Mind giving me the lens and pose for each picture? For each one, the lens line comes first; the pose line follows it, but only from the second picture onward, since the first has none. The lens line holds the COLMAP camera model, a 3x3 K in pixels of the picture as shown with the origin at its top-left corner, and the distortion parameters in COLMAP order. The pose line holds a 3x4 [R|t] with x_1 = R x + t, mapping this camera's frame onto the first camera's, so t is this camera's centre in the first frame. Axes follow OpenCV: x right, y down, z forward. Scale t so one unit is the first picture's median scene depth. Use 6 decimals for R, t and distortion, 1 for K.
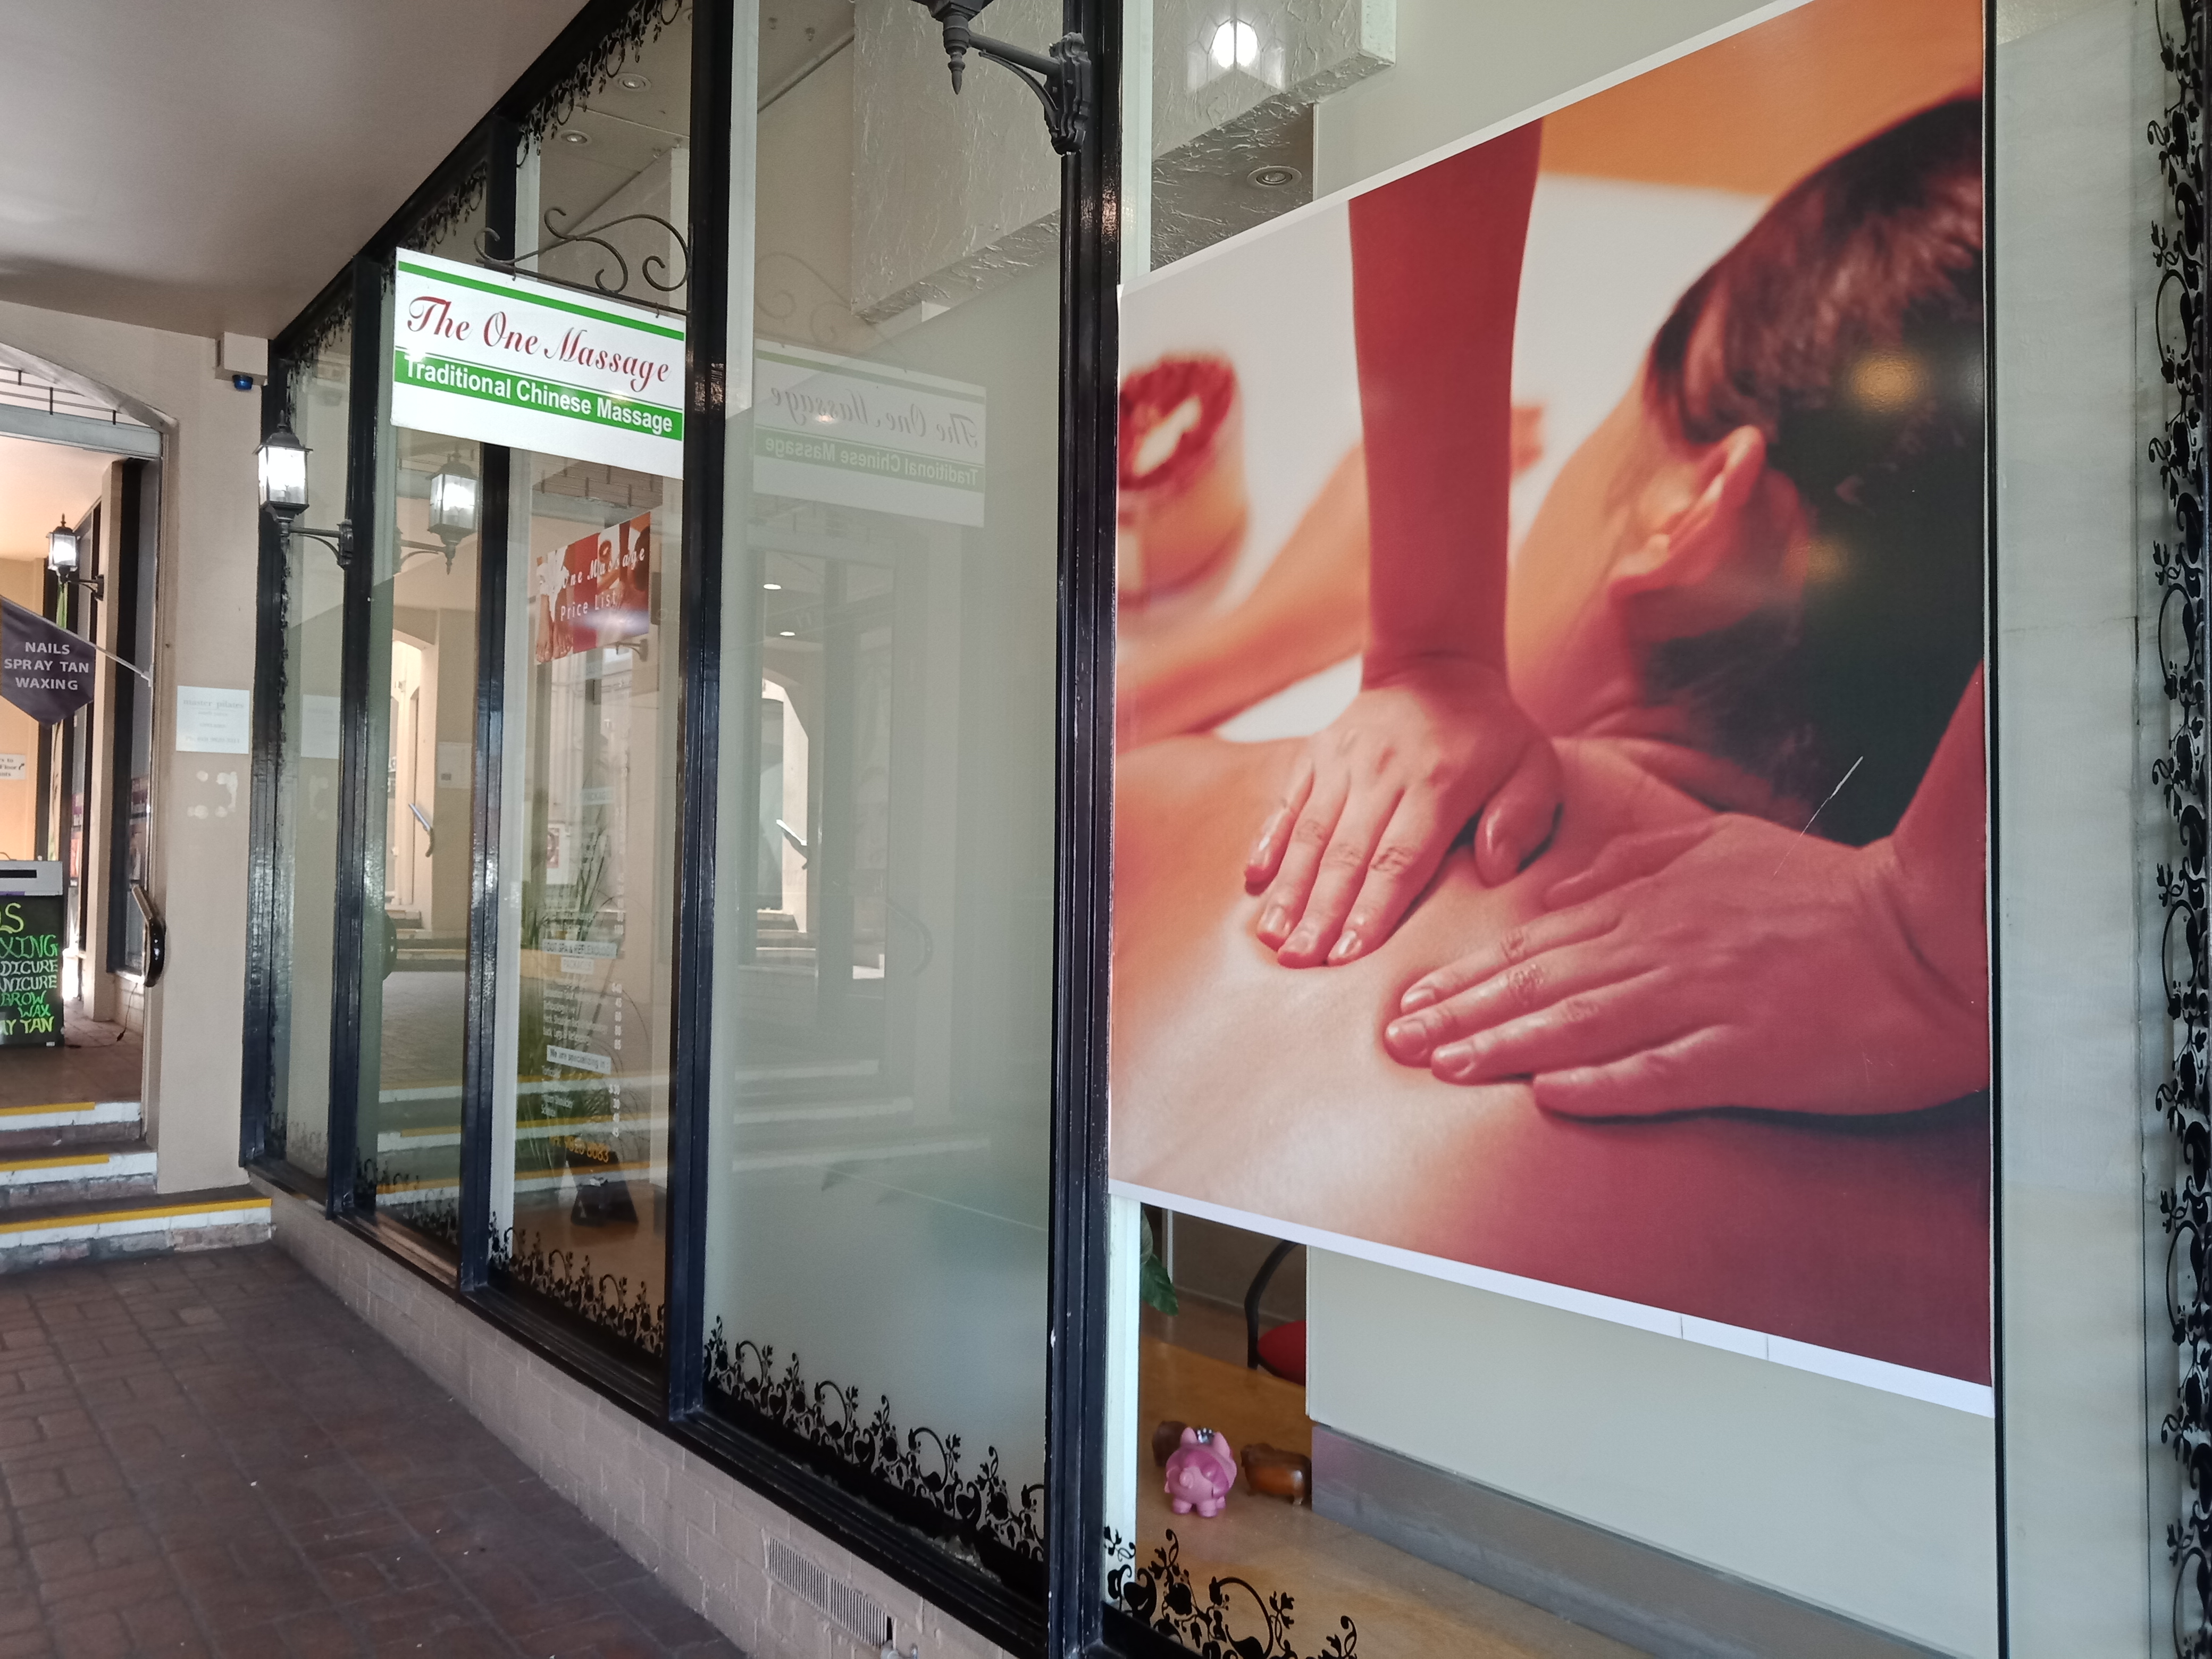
lens RADIAL K [[1654.6, 0, 1102.3], [0, 1654.6, 819.3], [0, 0, 1]] dist [0.008011, 0.010347]
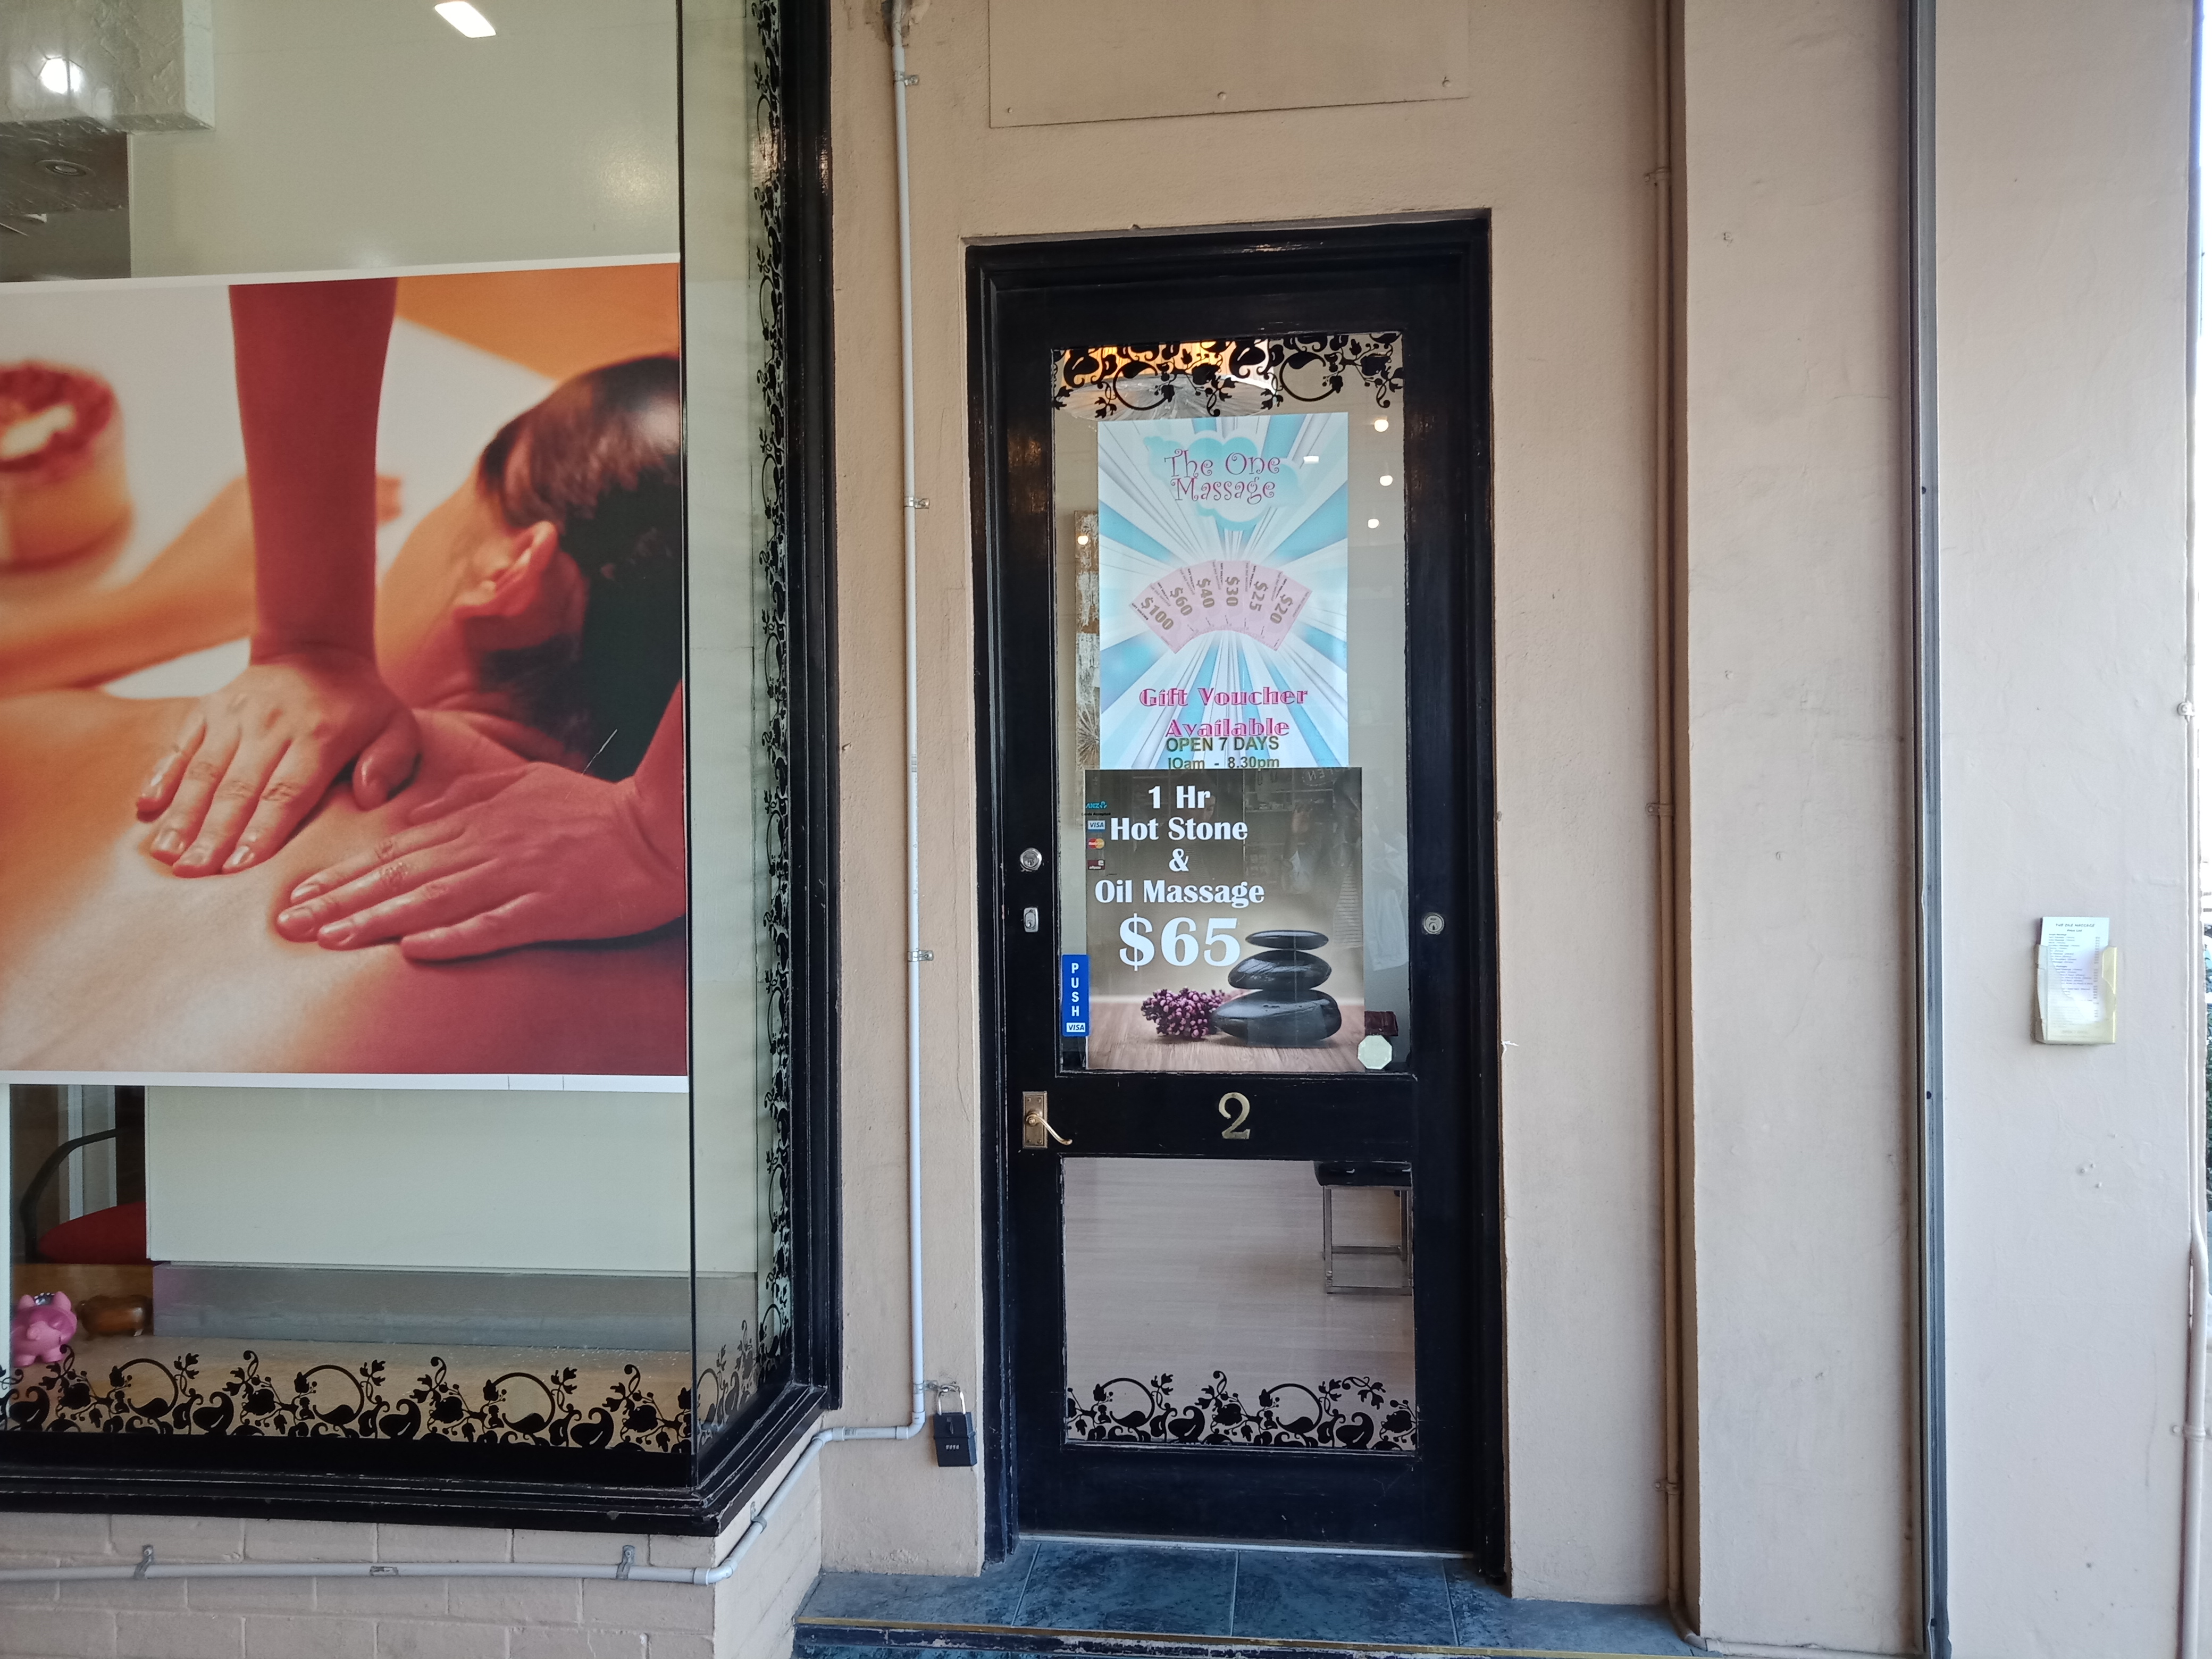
lens RADIAL K [[1649.7, 0, 1099.9], [0, 1649.7, 827.8], [0, 0, 1]] dist [0.024695, -0.007069]
pose [[0.717861, -0.027065, 0.695660, -0.308280], [-0.008548, 0.998826, 0.047681, -0.018120], [-0.696134, -0.040175, 0.716787, -0.473123]]
